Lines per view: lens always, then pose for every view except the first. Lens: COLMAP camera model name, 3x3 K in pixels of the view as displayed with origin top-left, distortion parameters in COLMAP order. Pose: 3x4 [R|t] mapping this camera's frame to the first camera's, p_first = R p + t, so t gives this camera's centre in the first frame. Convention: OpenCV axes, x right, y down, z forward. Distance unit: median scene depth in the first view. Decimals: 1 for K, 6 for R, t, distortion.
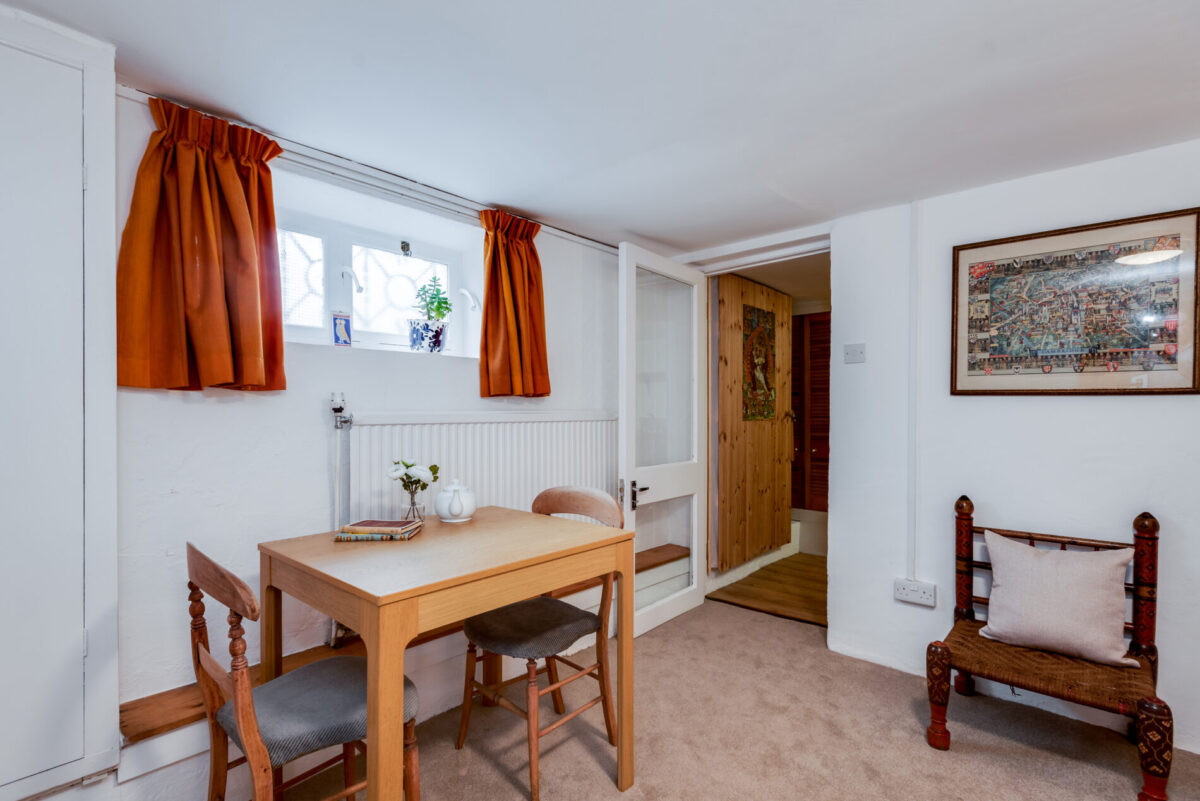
lens RADIAL K [[566.0, 0, 590.7], [0, 566.0, 412.7], [0, 0, 1]] dist [0.014177, -0.006090]
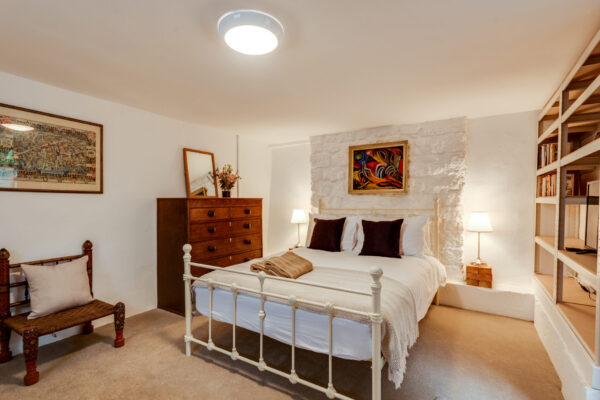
lens RADIAL K [[283.0, 0, 301.7], [0, 283.0, 207.4], [0, 0, 1]] dist [0.014177, -0.006090]
pose [[-0.192109, -0.022201, 0.981122, -0.373985], [0.006311, 0.999695, 0.023857, 0.005206], [-0.981353, 0.010775, -0.191910, 0.272568]]
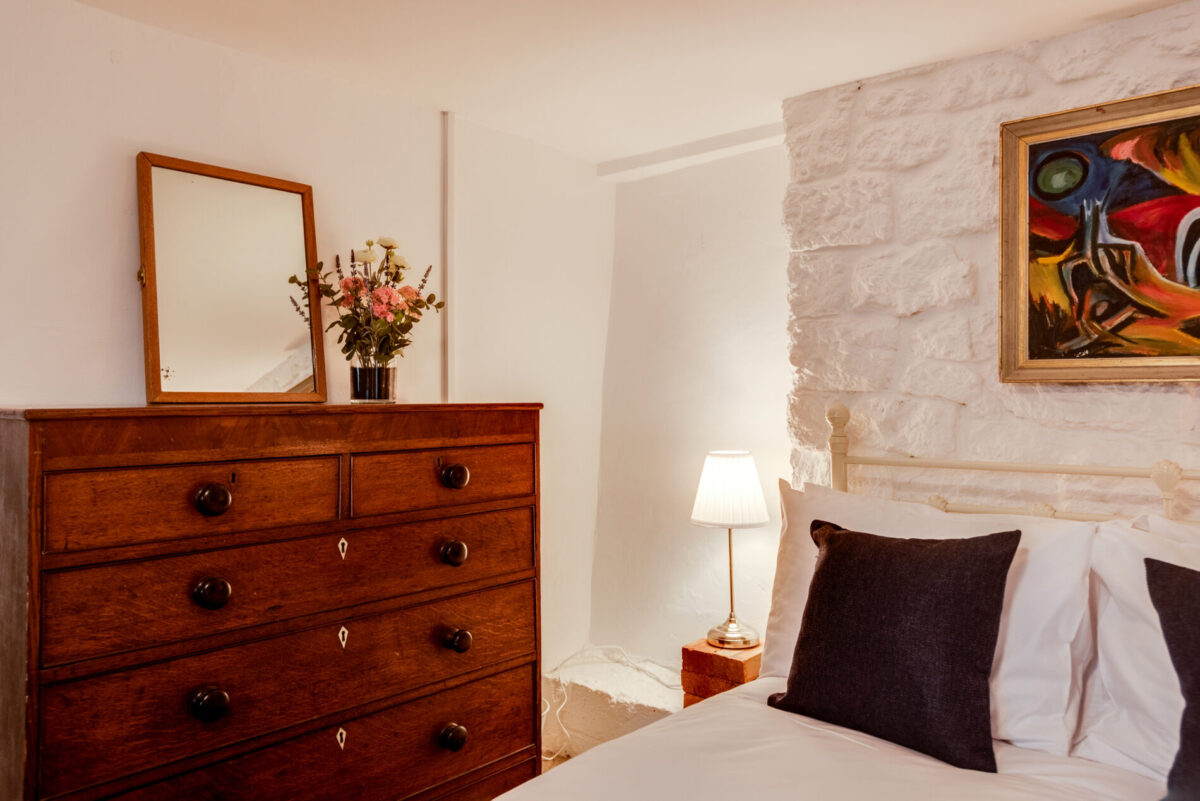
lens RADIAL K [[860.1, 0, 616.6], [0, 860.1, 366.6], [0, 0, 1]] dist [0.028201, -0.007593]
pose [[-0.032819, 0.033556, 0.998898, 0.271957], [0.003640, 0.999434, -0.033455, -0.018550], [-0.999455, 0.002538, -0.032923, 0.130718]]
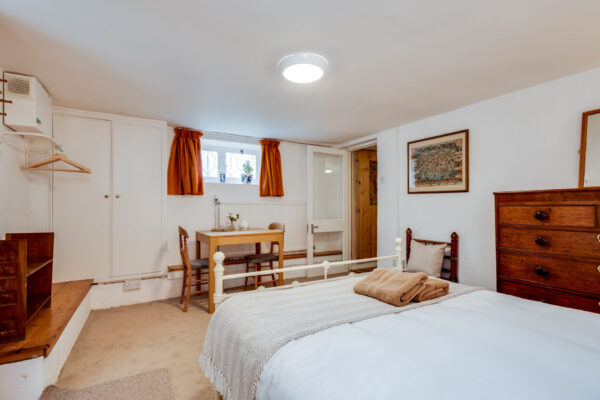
lens RADIAL K [[283.0, 0, 292.9], [0, 283.0, 205.3], [0, 0, 1]] dist [0.014177, -0.006090]
pose [[0.953712, -0.001685, -0.300716, 0.533749], [-0.000223, 0.999980, -0.006311, 0.038018], [0.300720, 0.006086, 0.953693, -0.570285]]
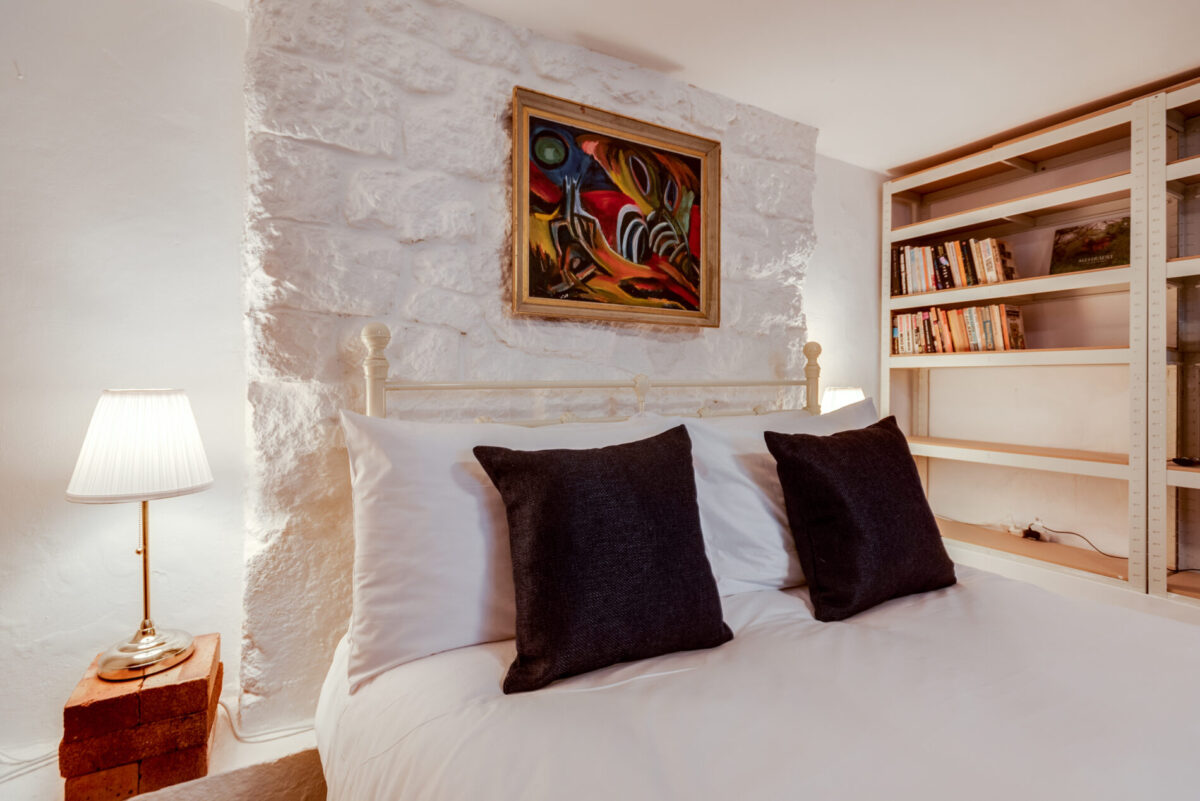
lens RADIAL K [[566.0, 0, 608.8], [0, 566.0, 376.7], [0, 0, 1]] dist [0.014177, -0.006090]
pose [[-0.949860, -0.001539, 0.312672, 0.836030], [-0.002713, 0.999991, -0.003320, 0.044957], [-0.312664, -0.004002, -0.949855, 0.300319]]
